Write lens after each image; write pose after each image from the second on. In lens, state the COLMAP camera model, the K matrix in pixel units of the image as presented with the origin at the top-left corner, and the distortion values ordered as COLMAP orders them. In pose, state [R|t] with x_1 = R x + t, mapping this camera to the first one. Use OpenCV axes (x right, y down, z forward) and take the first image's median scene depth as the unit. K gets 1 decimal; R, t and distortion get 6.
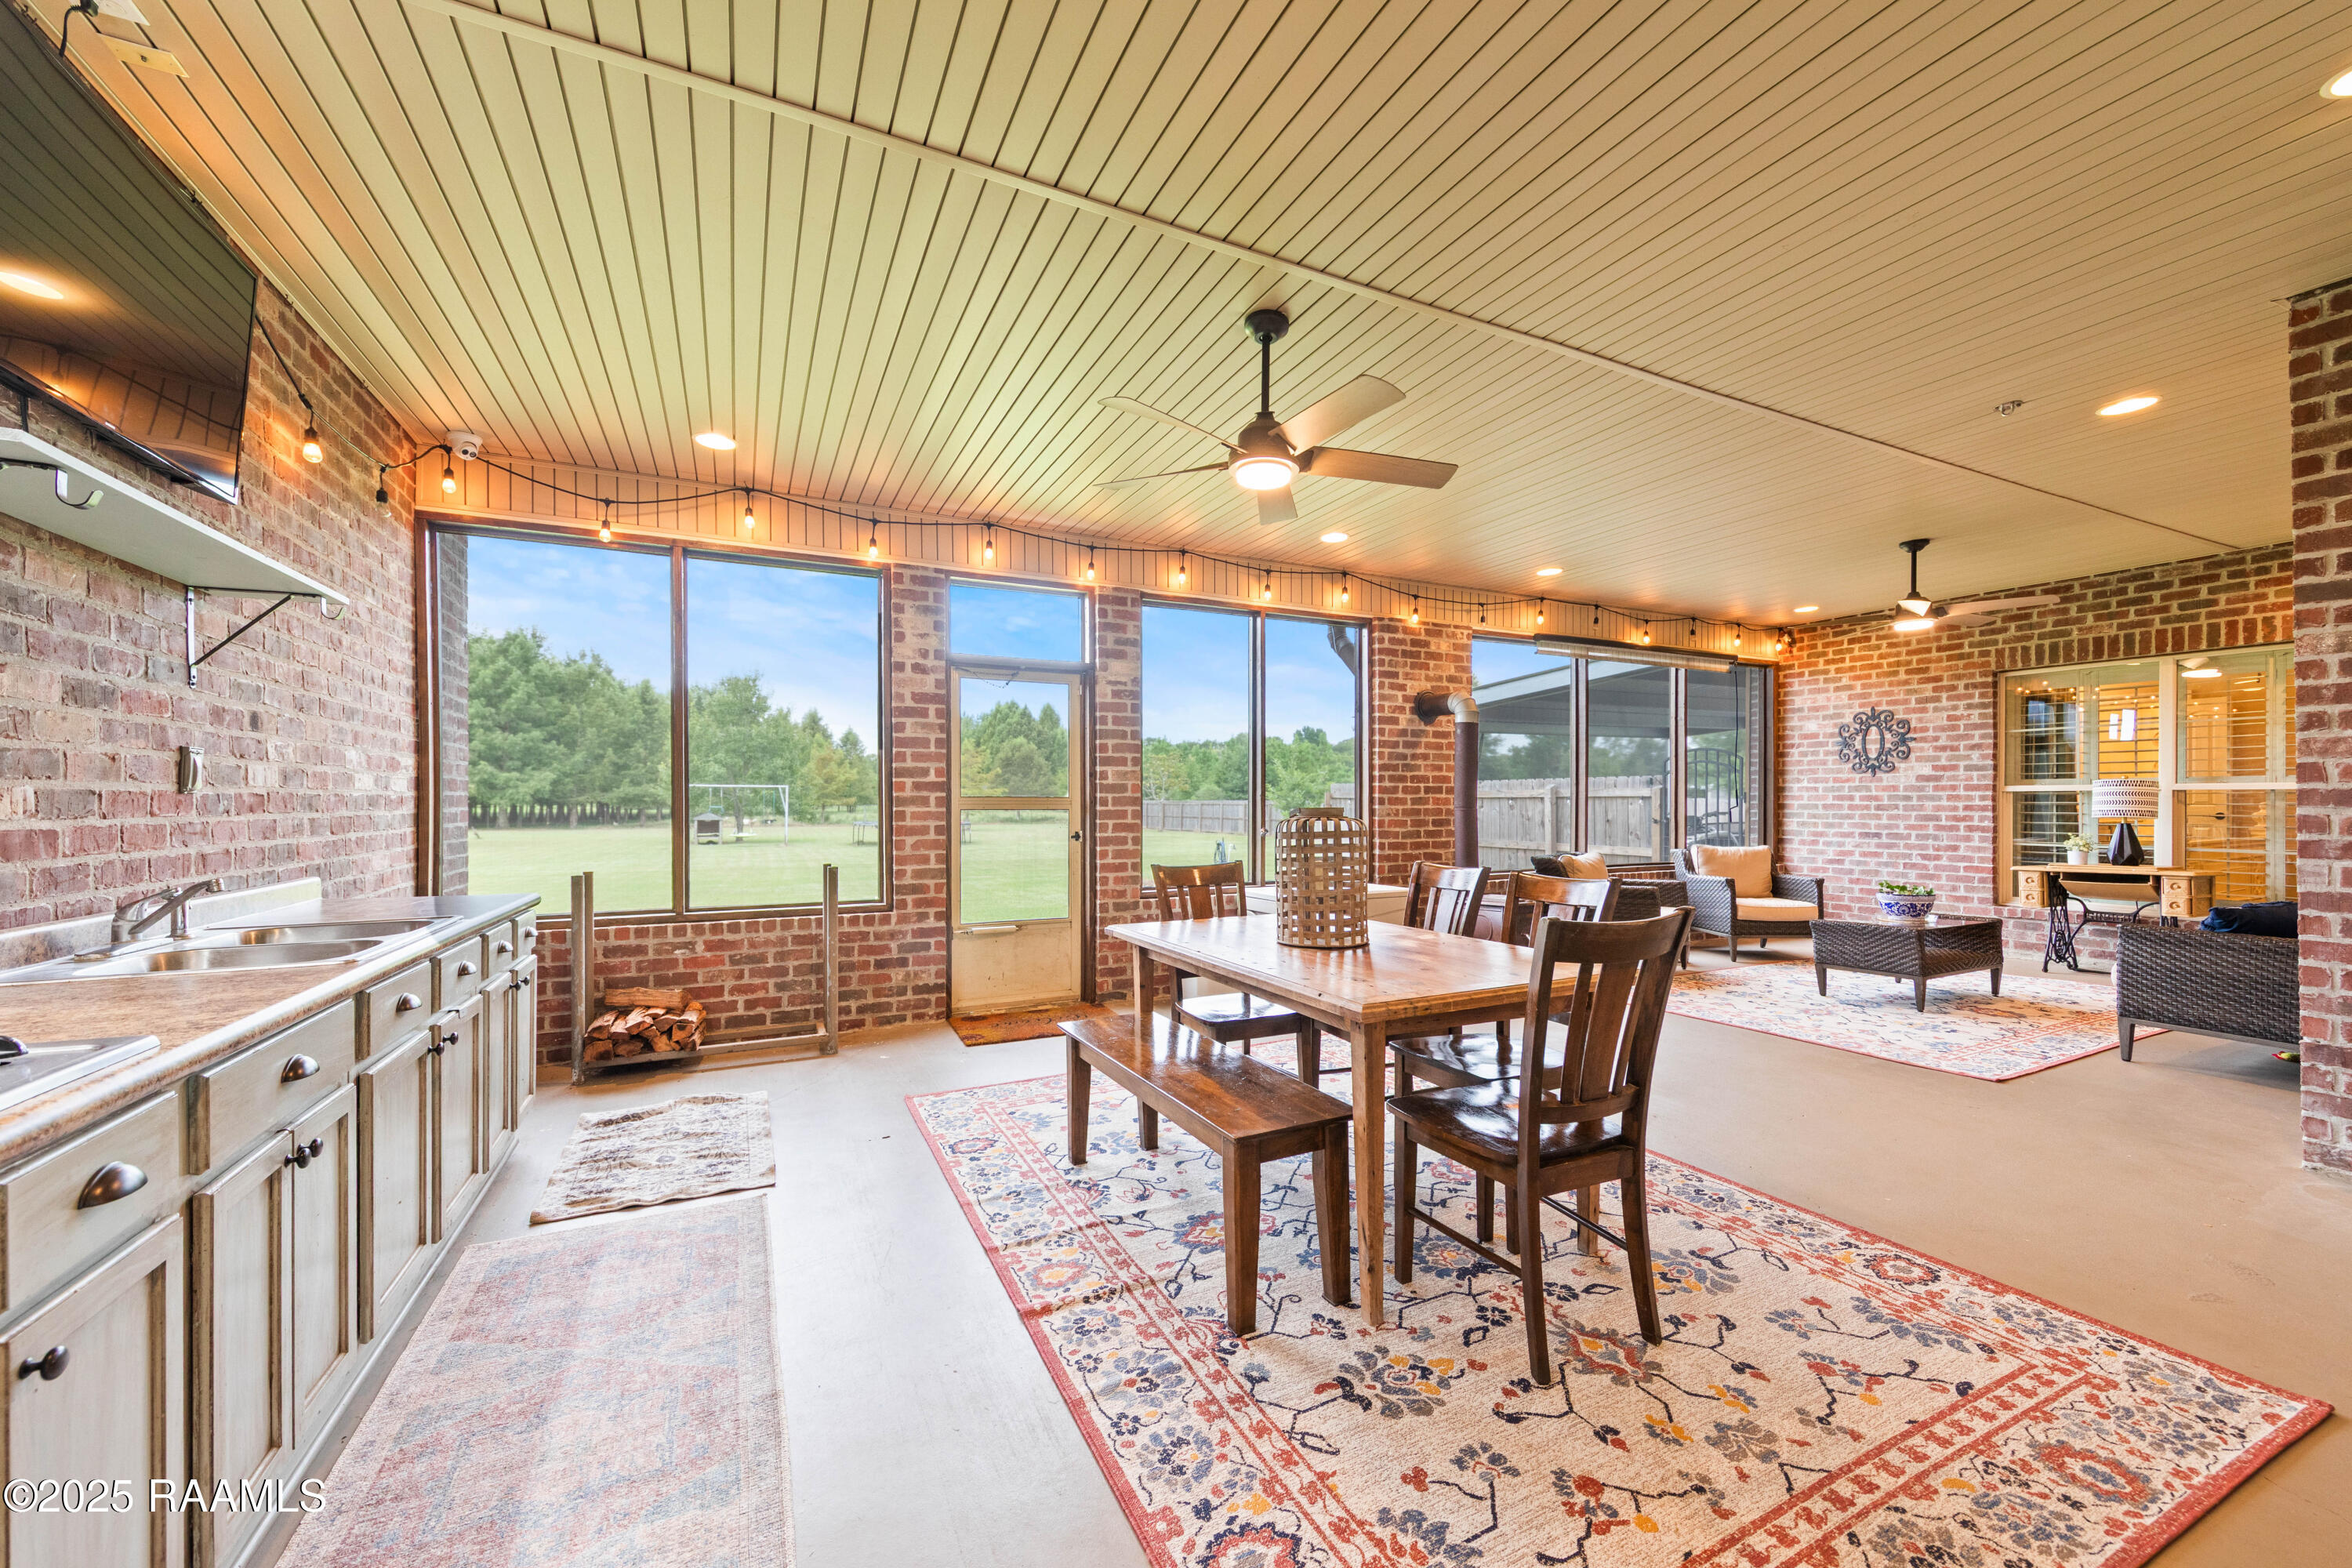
lens RADIAL K [[920.8, 0, 1152.8], [0, 920.8, 804.7], [0, 0, 1]] dist [0.000817, 0.000316]
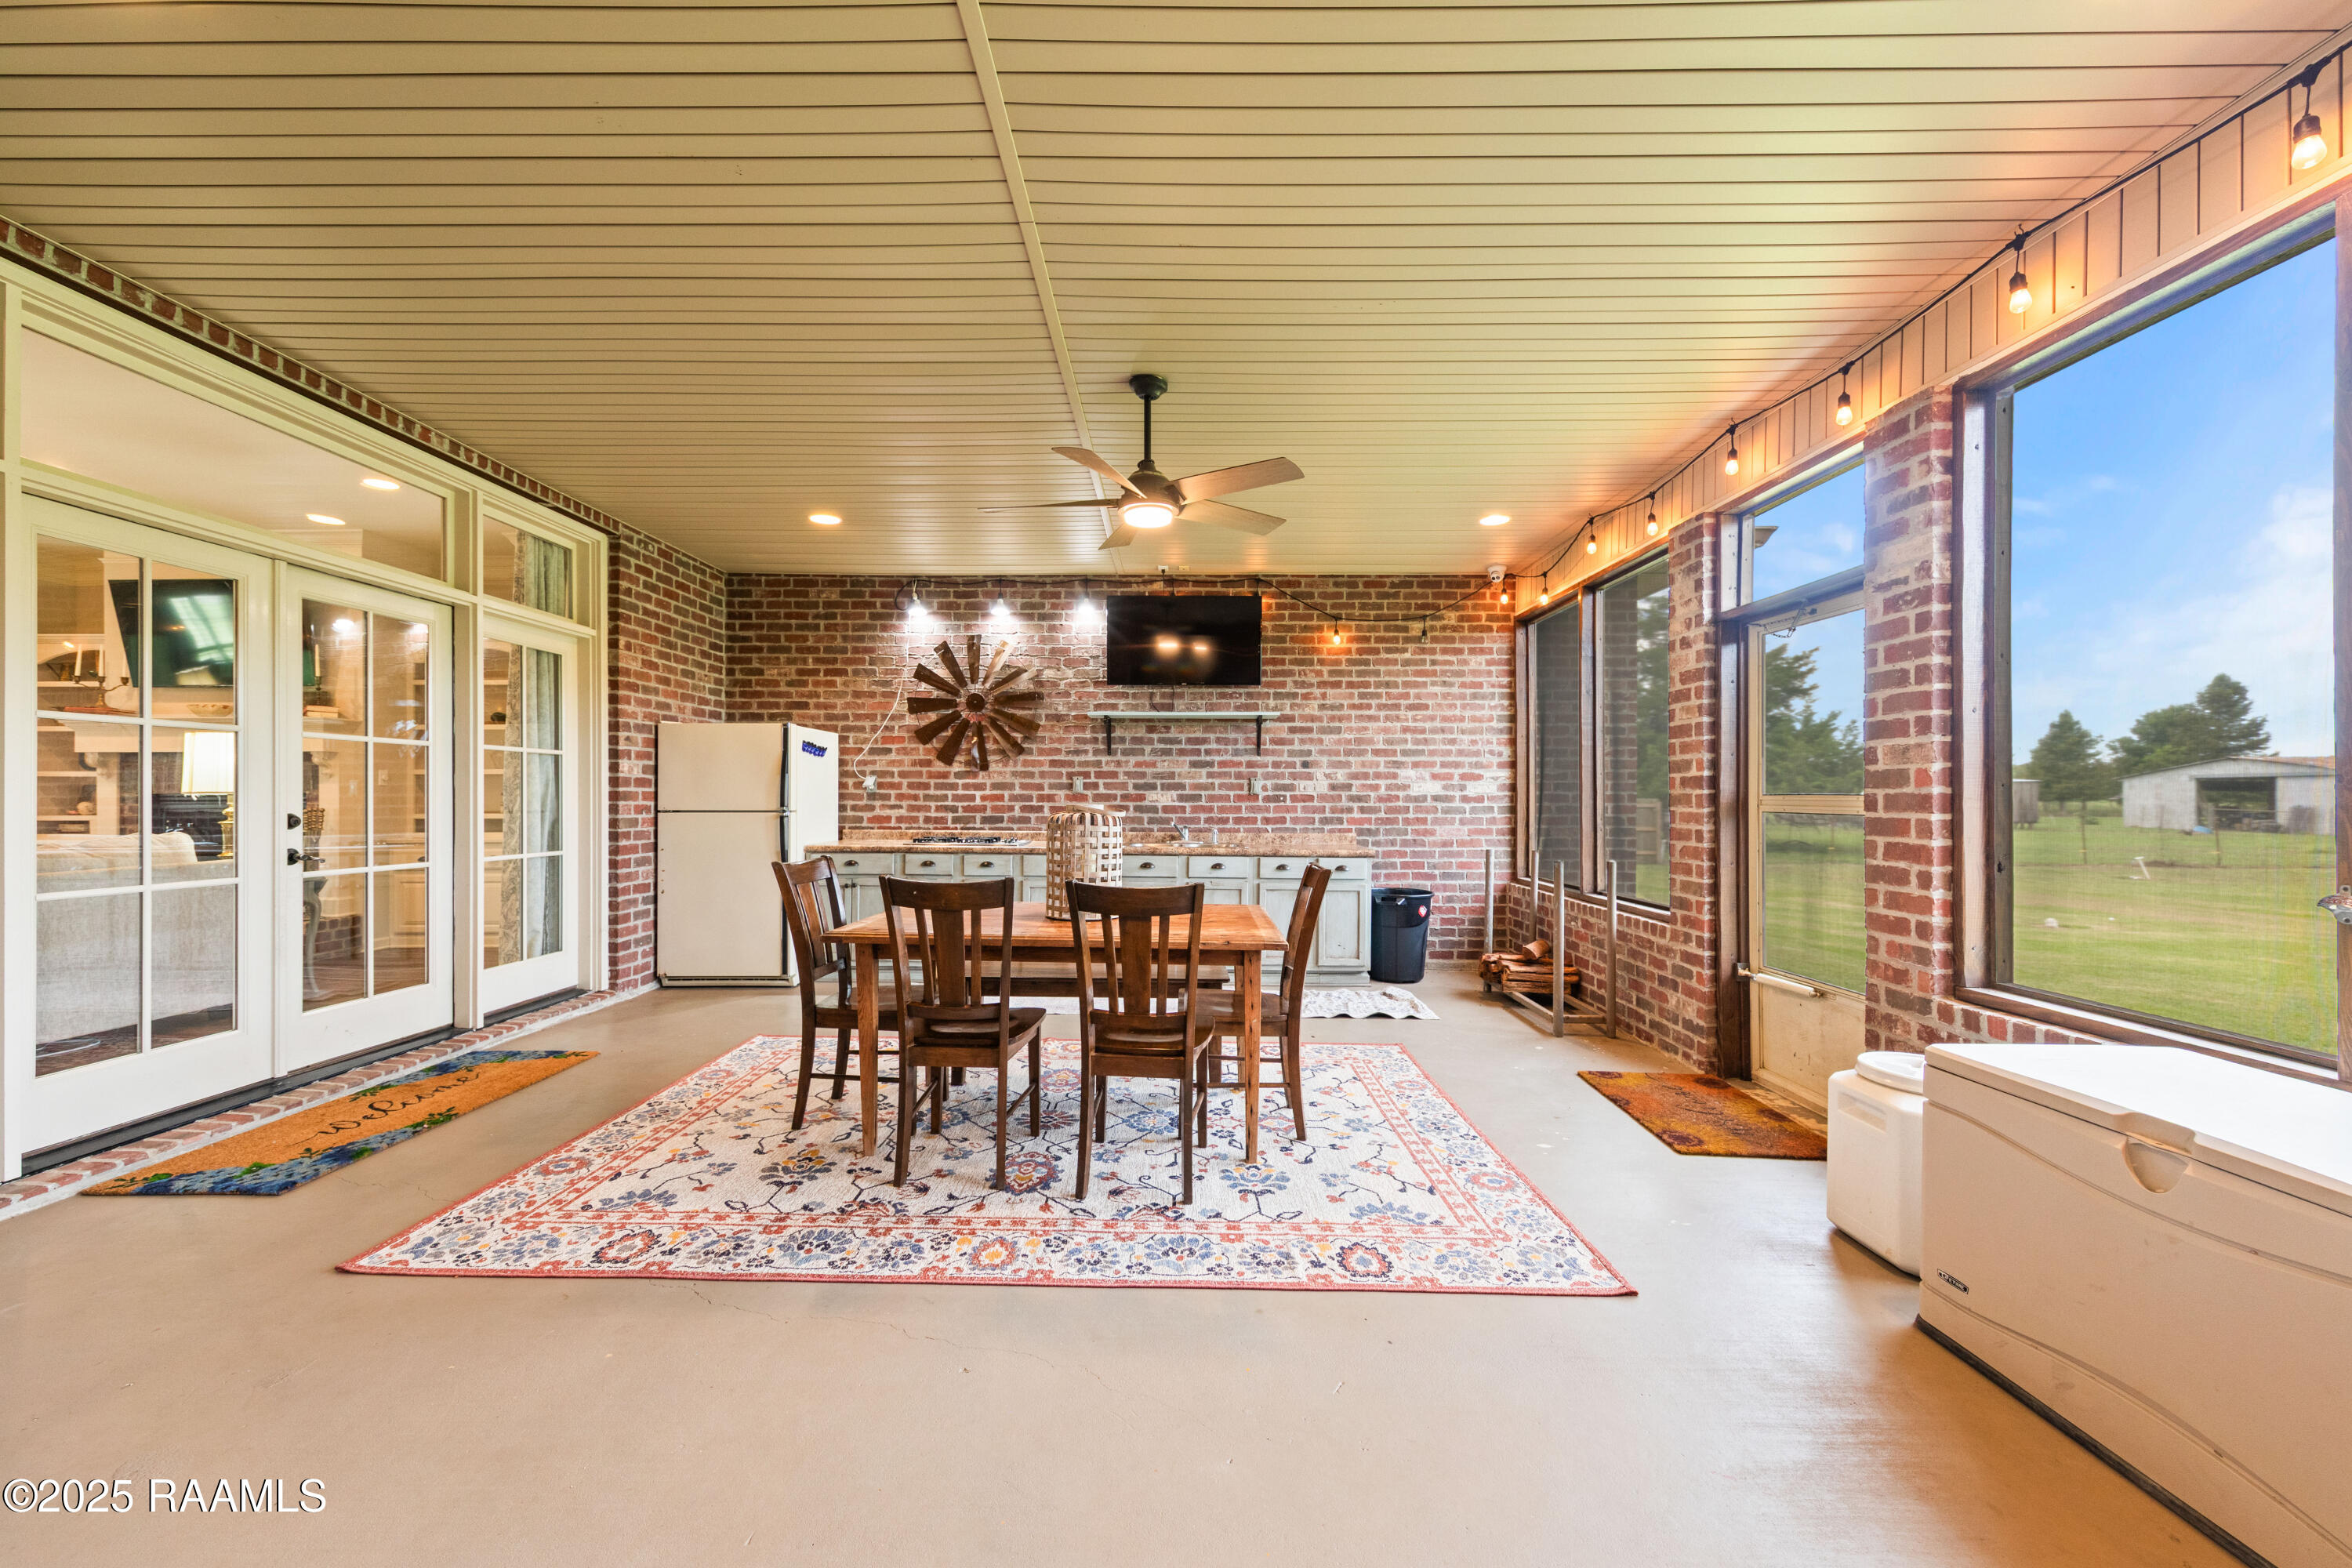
lens RADIAL K [[883.2, 0, 1182.2], [0, 883.2, 790.1], [0, 0, 1]] dist [0.003140, -0.000201]
pose [[-0.440649, -0.001088, -0.897679, 0.473706], [-0.006162, 0.999979, 0.001813, -0.007184], [0.897658, 0.006330, -0.440647, 0.661009]]
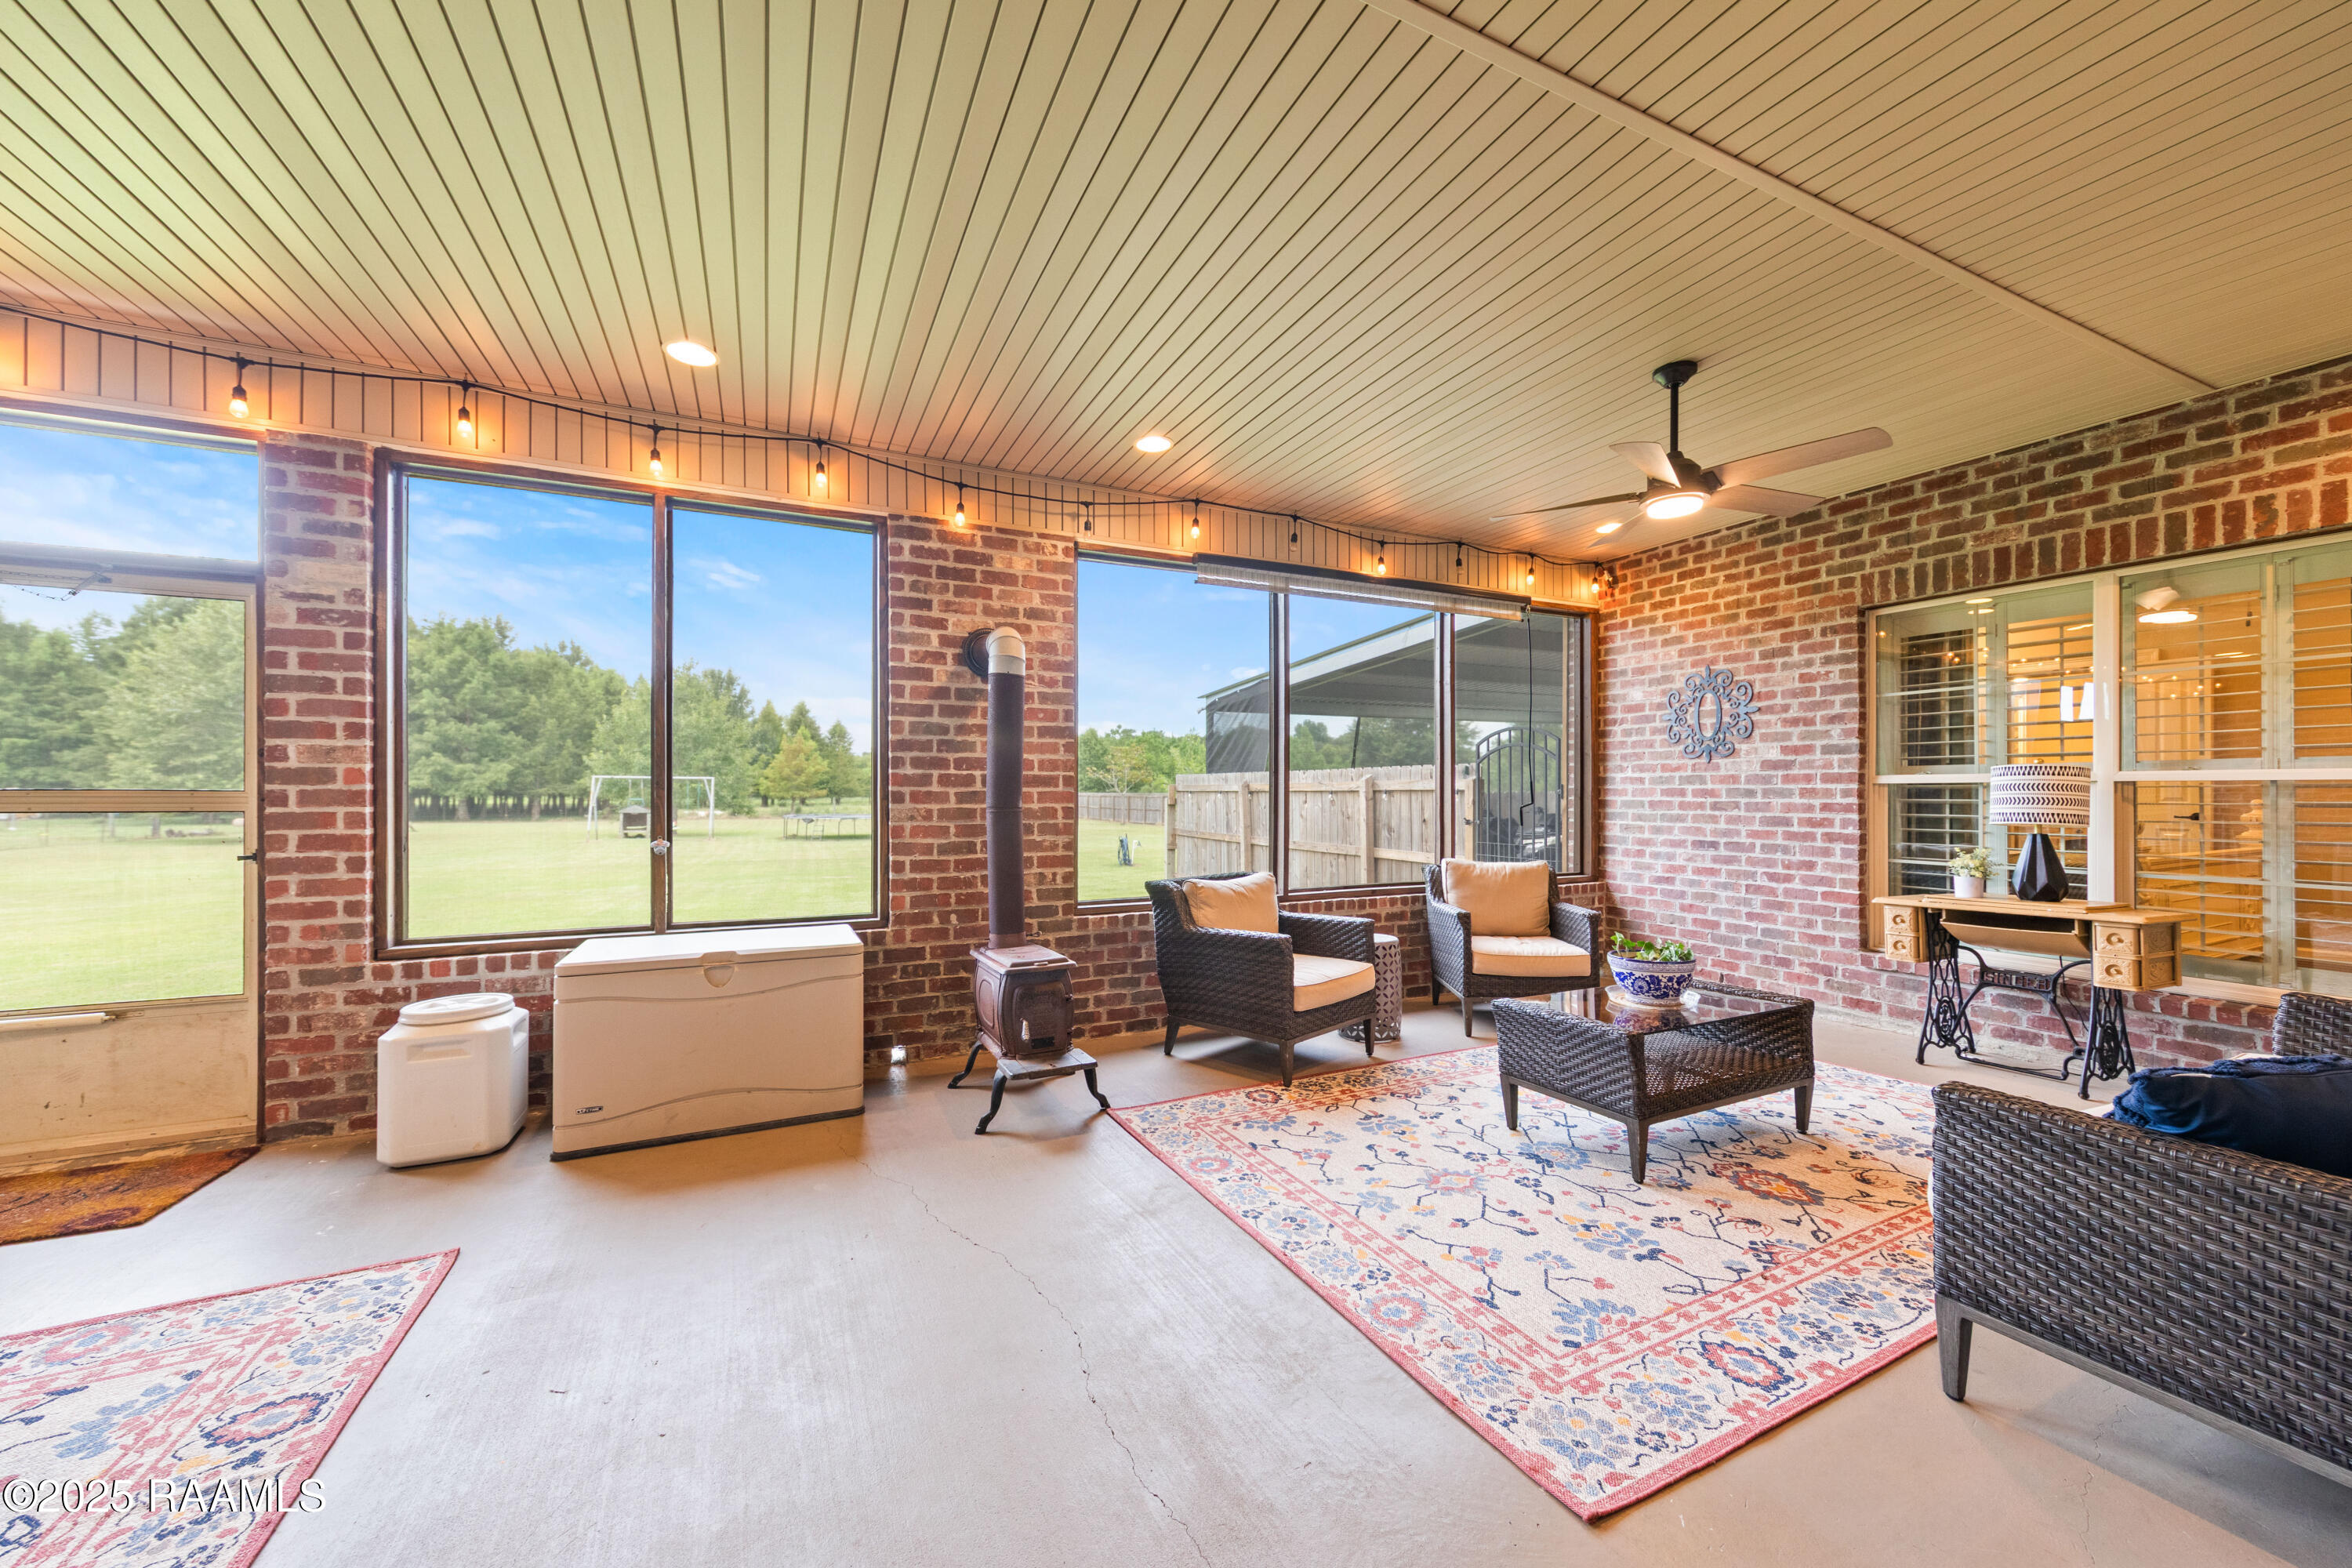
lens RADIAL K [[883.2, 0, 1182.2], [0, 883.2, 790.1], [0, 0, 1]] dist [0.003140, -0.000201]
pose [[0.999998, 0.001209, -0.001361, 0.401850], [-0.001220, 0.999969, -0.007733, -0.003857], [0.001351, 0.007734, 0.999969, 0.336187]]
